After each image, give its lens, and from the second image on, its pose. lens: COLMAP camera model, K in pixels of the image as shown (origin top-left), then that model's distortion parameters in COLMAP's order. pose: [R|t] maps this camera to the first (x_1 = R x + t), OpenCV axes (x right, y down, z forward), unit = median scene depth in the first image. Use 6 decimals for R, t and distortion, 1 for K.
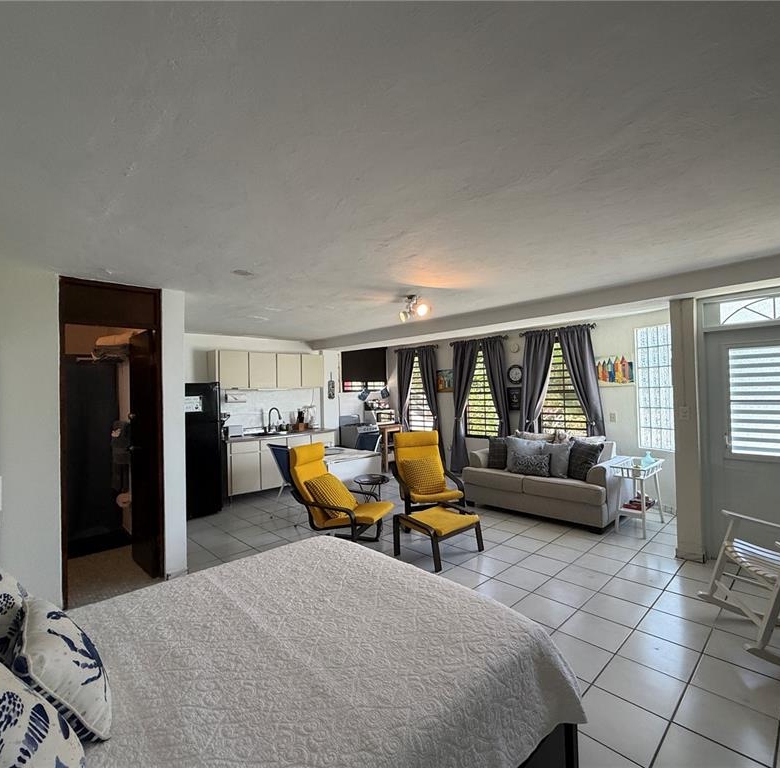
lens RADIAL K [[411.4, 0, 389.3], [0, 411.4, 380.8], [0, 0, 1]] dist [0.005820, 0.001357]
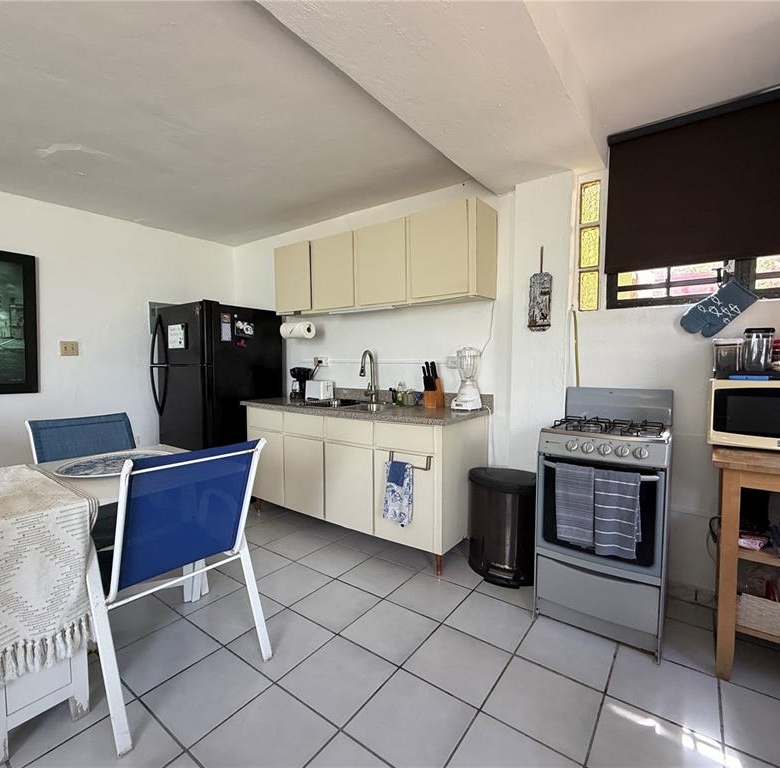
lens RADIAL K [[411.4, 0, 388.2], [0, 411.4, 383.7], [0, 0, 1]] dist [0.005820, 0.001357]
pose [[0.183448, 0.080245, -0.979749, 0.167077], [0.017377, 0.996242, 0.084850, 0.058592], [0.982876, -0.032591, 0.181364, 0.865554]]
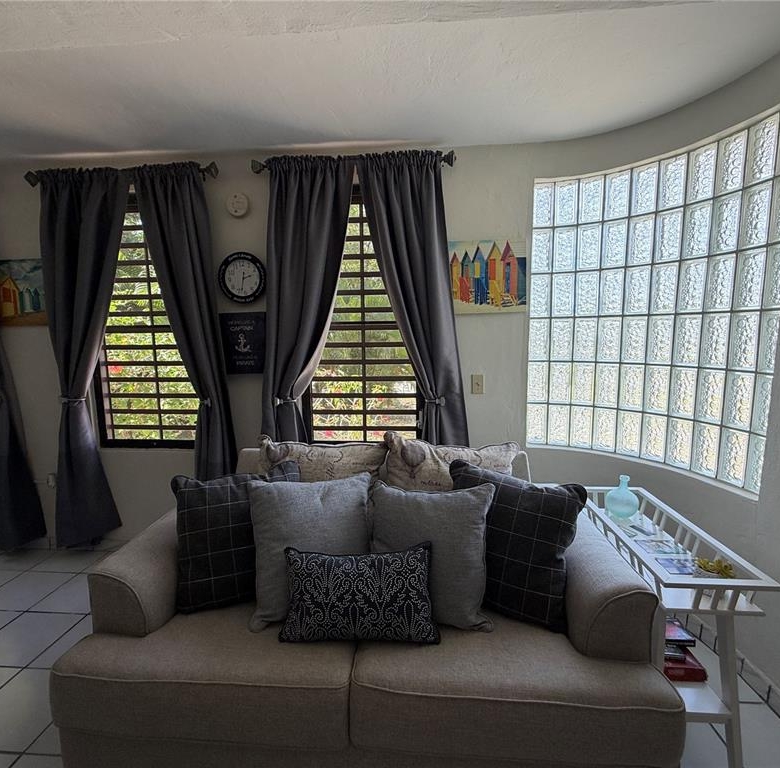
lens RADIAL K [[411.4, 0, 391.8], [0, 411.4, 381.5], [0, 0, 1]] dist [0.005820, 0.001357]
pose [[0.736874, -0.071642, 0.672223, 0.131729], [-0.022733, 0.991181, 0.130554, 0.022482], [-0.675648, -0.111484, 0.728747, 0.555895]]
